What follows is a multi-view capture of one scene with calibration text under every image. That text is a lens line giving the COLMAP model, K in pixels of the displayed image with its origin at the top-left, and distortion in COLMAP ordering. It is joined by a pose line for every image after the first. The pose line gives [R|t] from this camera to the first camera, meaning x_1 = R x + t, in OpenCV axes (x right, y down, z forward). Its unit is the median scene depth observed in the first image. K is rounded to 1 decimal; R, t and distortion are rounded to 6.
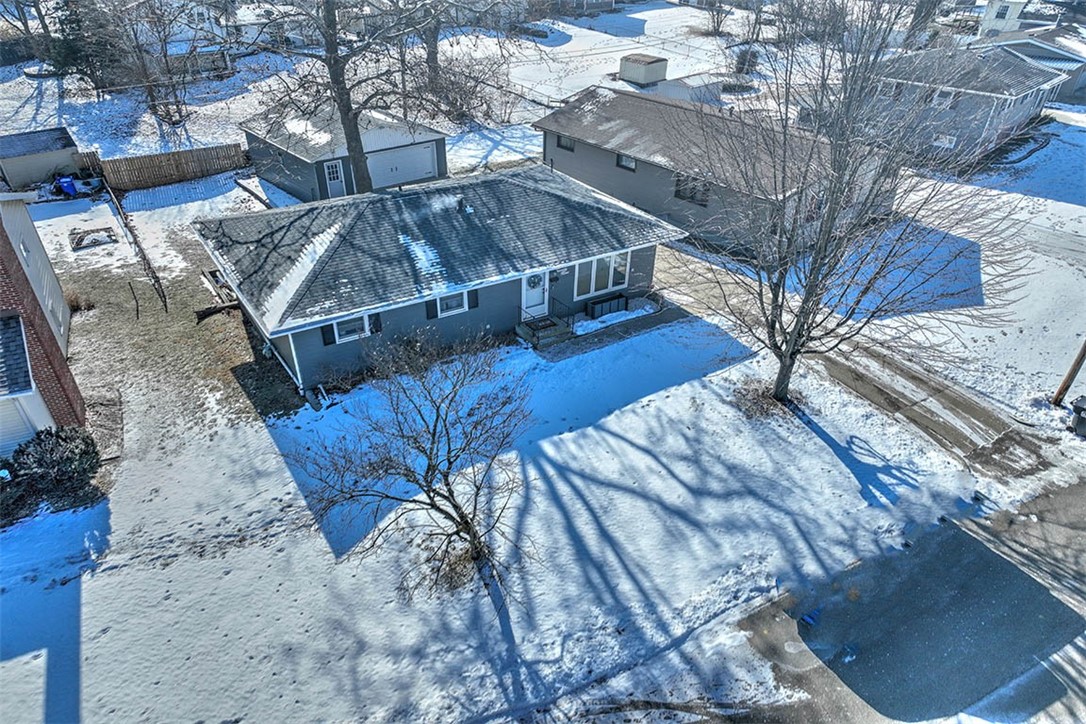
lens RADIAL K [[728.3, 0, 509.5], [0, 728.3, 358.1], [0, 0, 1]] dist [0.006947, 0.003974]
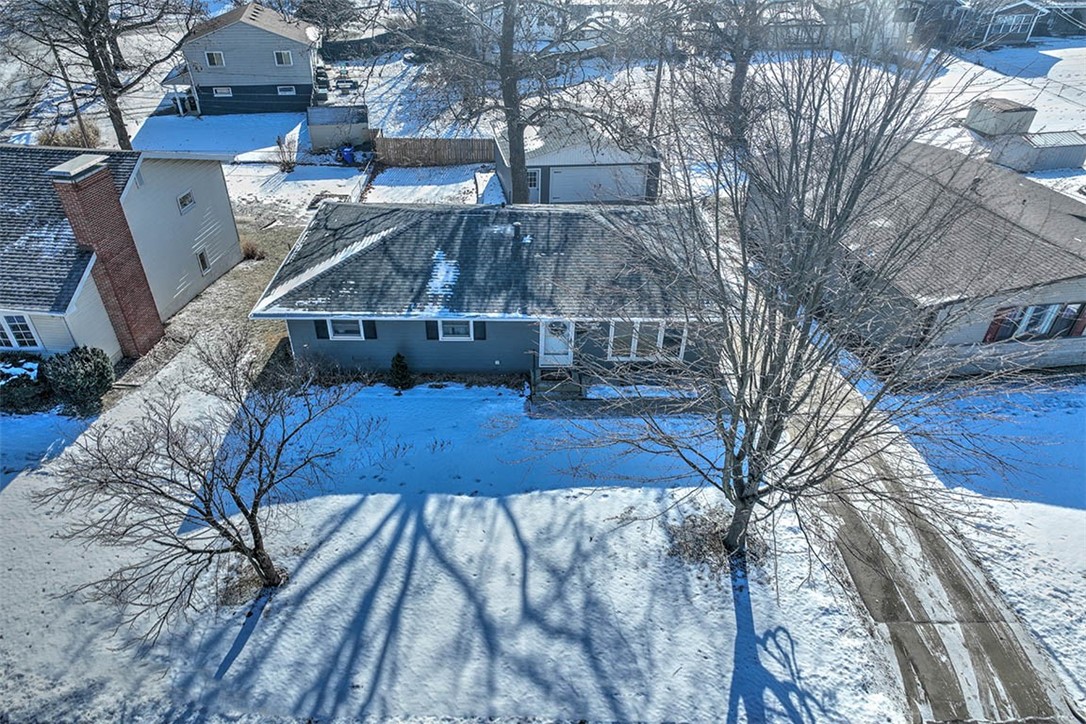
lens RADIAL K [[710.8, 0, 521.6], [0, 710.8, 363.0], [0, 0, 1]] dist [-0.004080, 0.018569]
pose [[0.876616, 0.264168, -0.402194, 0.423683], [-0.262752, 0.963007, 0.059829, -0.121470], [0.403121, 0.053230, 0.913597, 0.186625]]
